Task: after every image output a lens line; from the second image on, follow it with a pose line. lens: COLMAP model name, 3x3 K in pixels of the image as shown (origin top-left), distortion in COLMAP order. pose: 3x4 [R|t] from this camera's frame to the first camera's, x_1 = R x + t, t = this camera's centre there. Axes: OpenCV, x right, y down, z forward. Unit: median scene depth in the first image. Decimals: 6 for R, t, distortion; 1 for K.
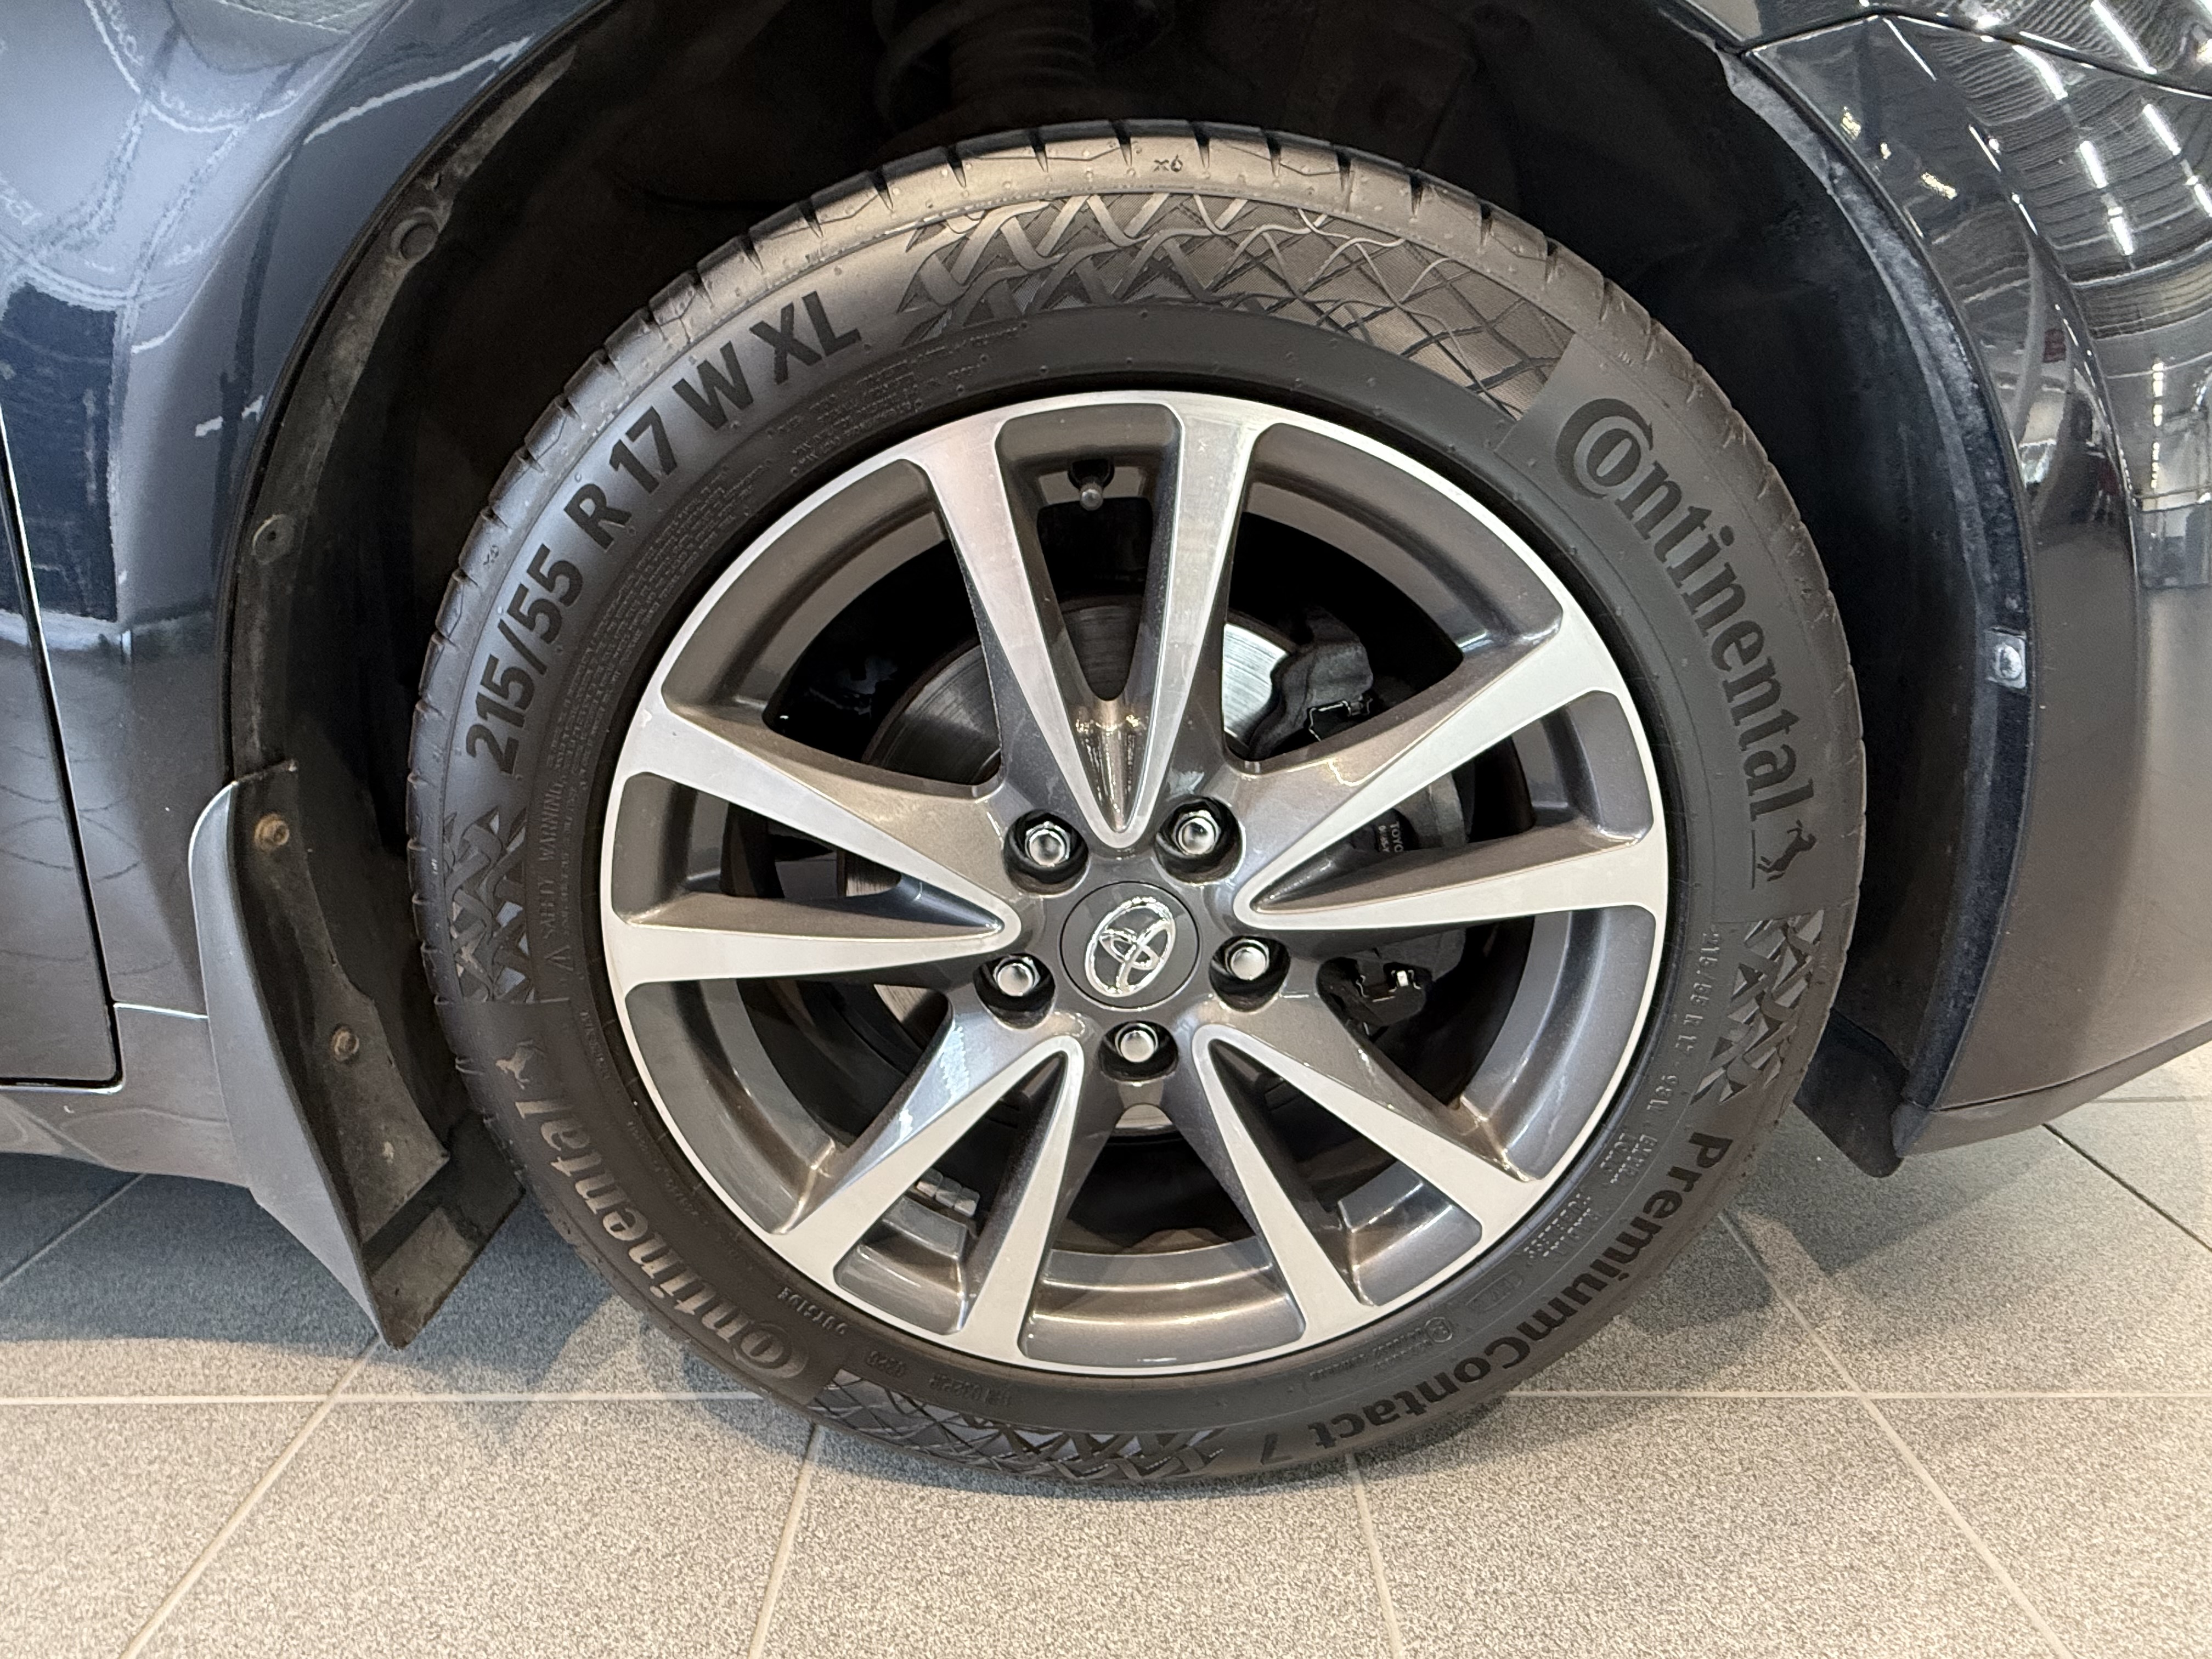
lens RADIAL K [[1149.5, 0, 1106.0], [0, 1149.5, 829.5], [0, 0, 1]] dist [-0.000195, -0.000126]
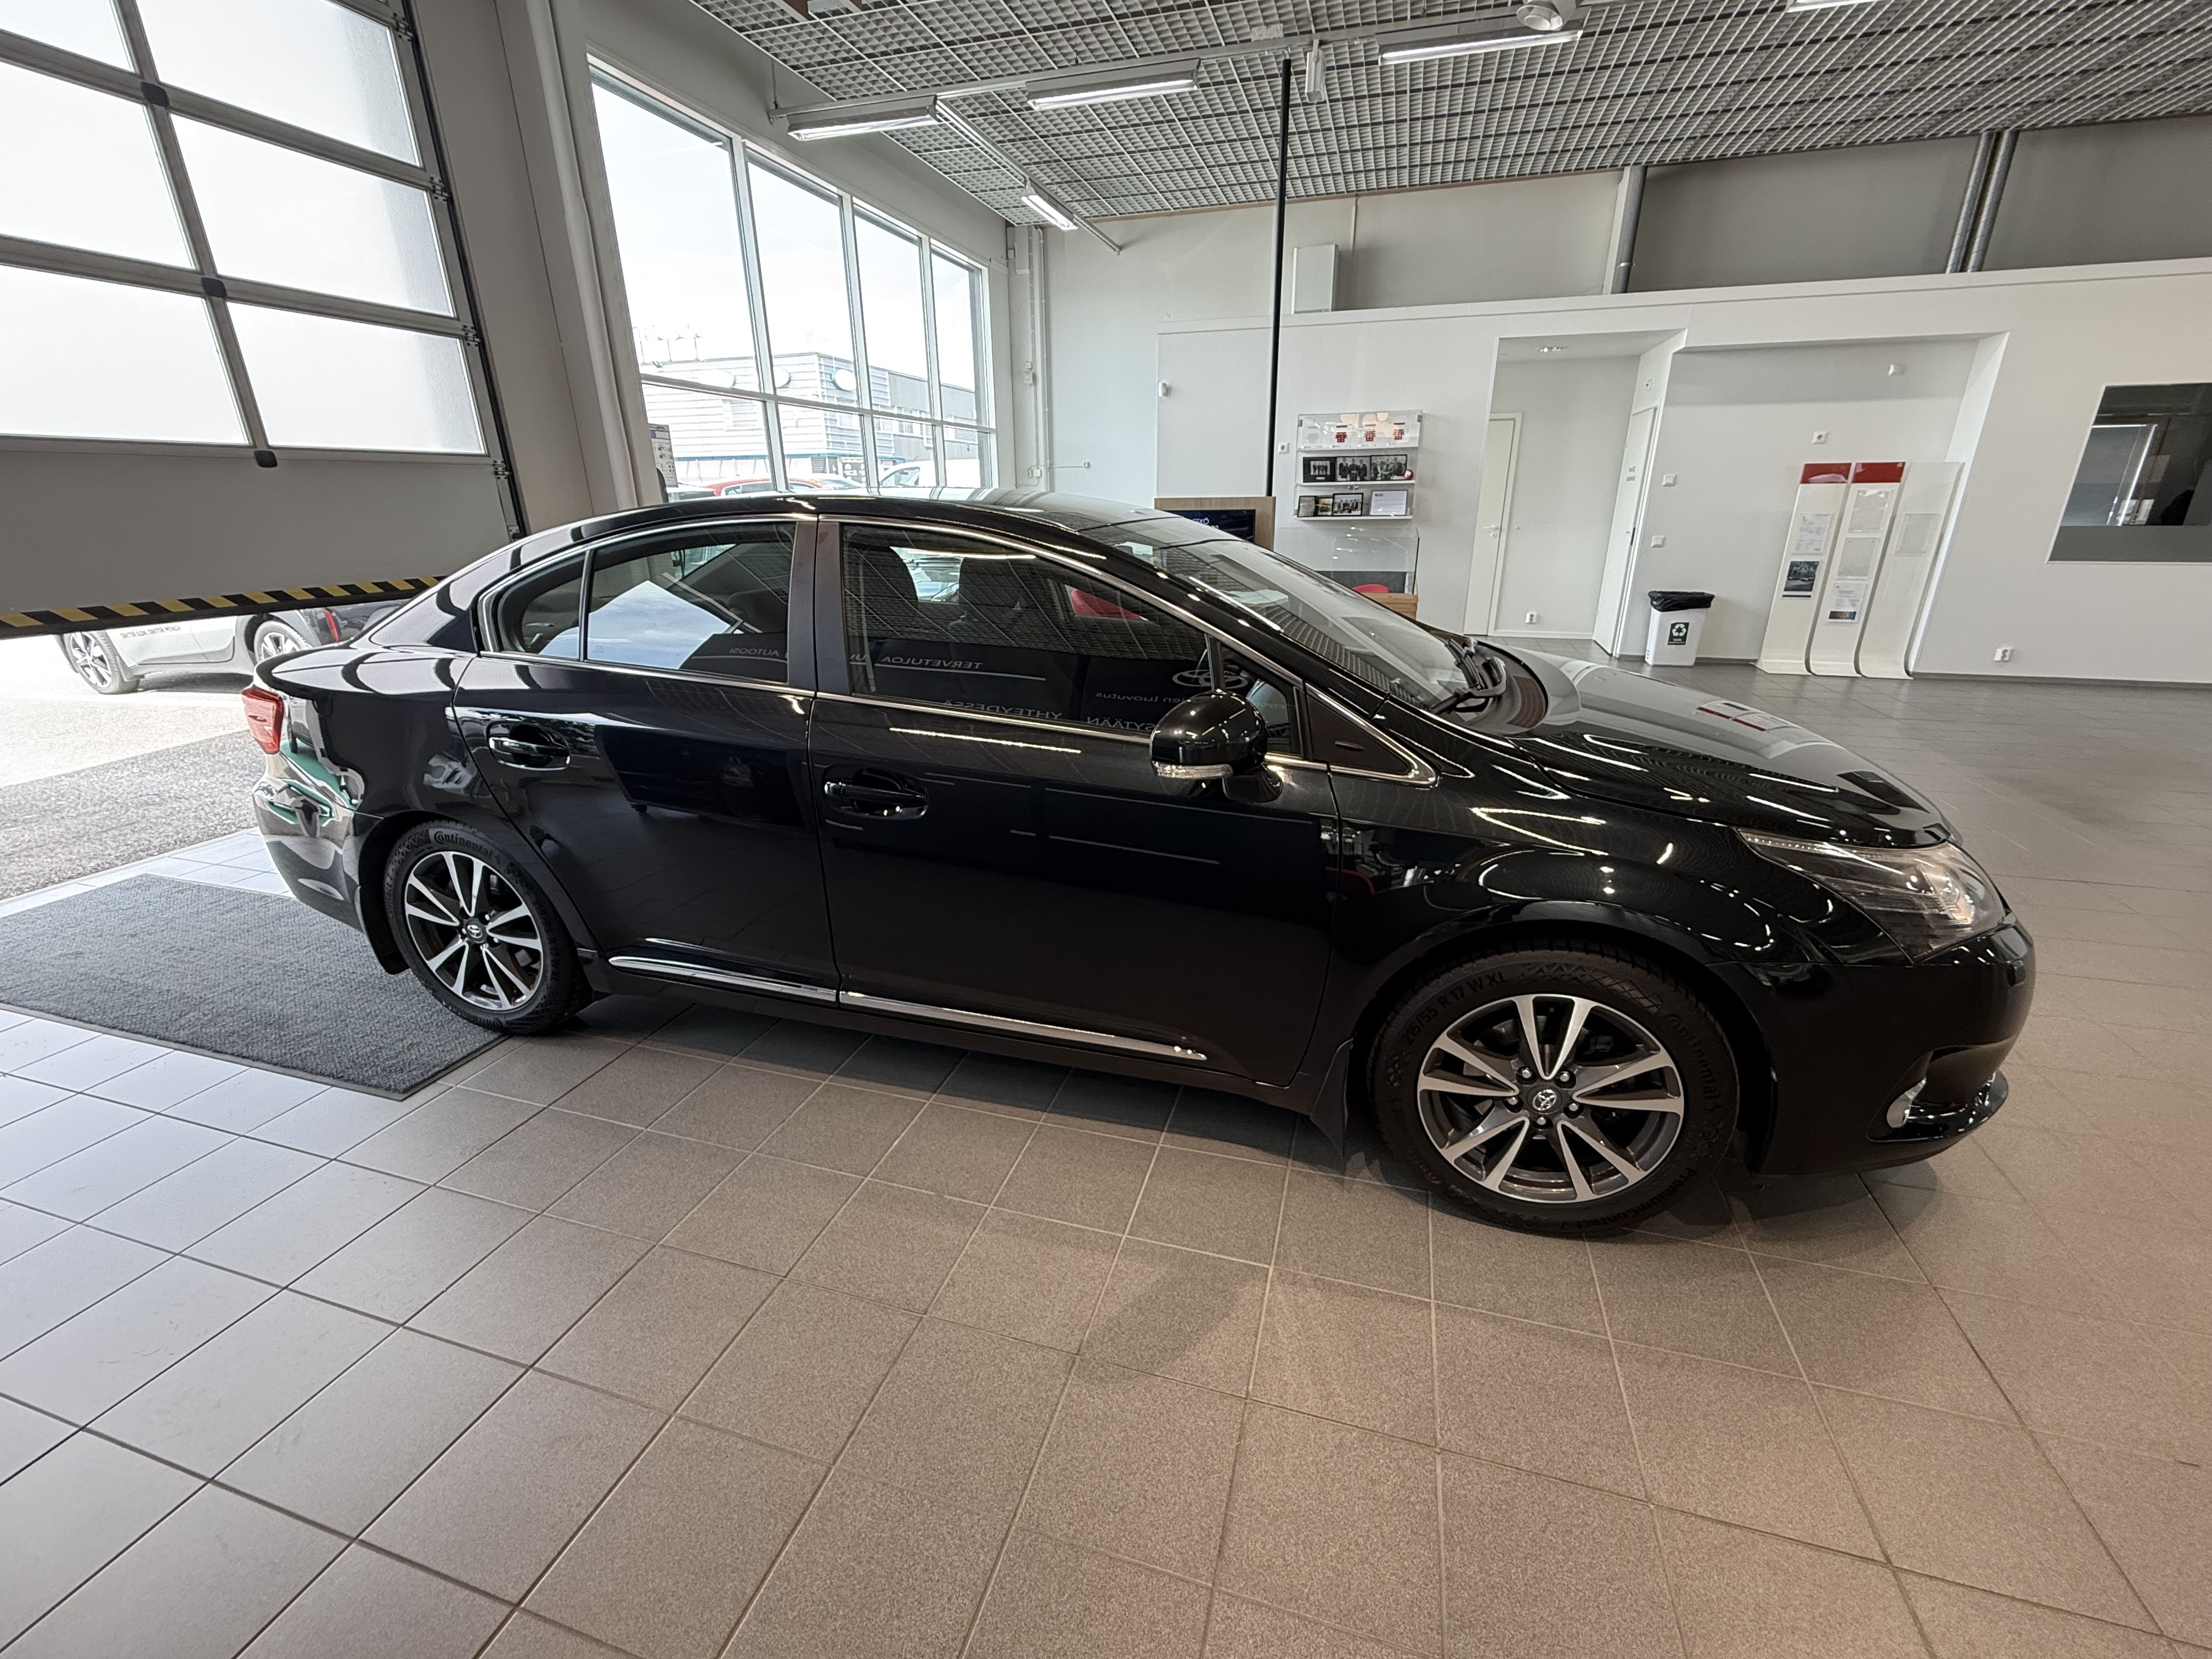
lens RADIAL K [[892.6, 0, 1140.1], [0, 892.6, 834.3], [0, 0, 1]] dist [-0.011595, -0.000100]
pose [[0.963250, 0.100353, -0.249156, -0.697252], [-0.095643, 0.994934, 0.030969, -0.833040], [0.251001, -0.006001, 0.967968, -2.550486]]
